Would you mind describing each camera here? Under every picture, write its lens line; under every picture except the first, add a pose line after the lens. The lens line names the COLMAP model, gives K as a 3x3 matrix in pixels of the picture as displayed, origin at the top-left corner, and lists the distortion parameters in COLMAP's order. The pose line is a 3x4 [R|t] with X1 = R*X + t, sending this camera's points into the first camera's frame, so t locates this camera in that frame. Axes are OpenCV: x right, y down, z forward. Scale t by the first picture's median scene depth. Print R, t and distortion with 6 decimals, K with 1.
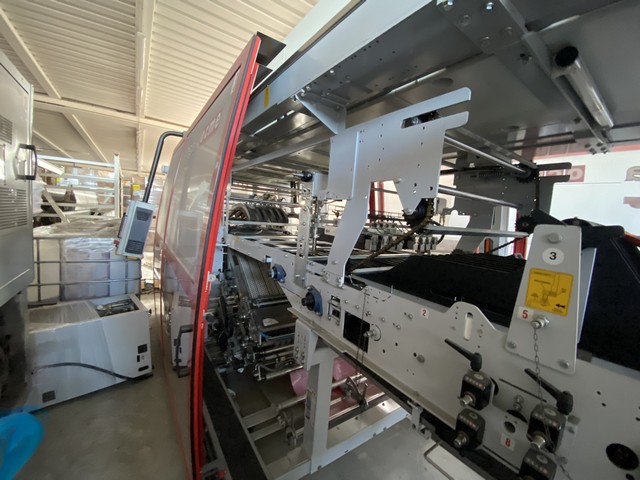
lens RADIAL K [[261.4, 0, 318.0], [0, 261.4, 243.3], [0, 0, 1]] dist [0.001352, -0.013399]
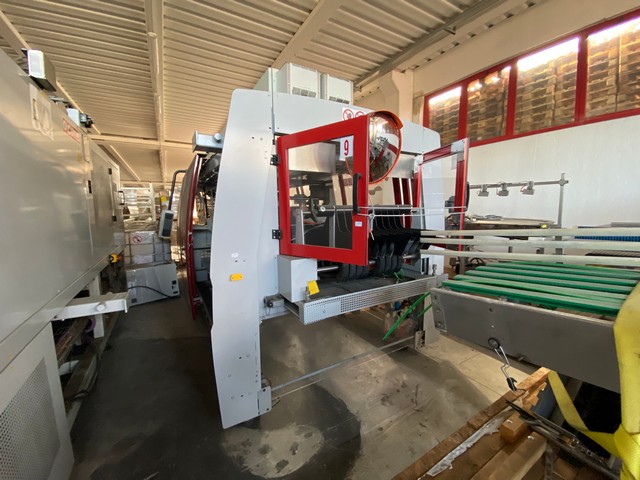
lens RADIAL K [[261.4, 0, 318.0], [0, 261.4, 243.3], [0, 0, 1]] dist [0.001352, -0.013399]
pose [[0.993678, -0.072731, -0.085527, 0.249336], [0.074939, 0.996925, 0.022892, 0.054543], [0.083600, -0.029156, 0.996073, -0.362662]]
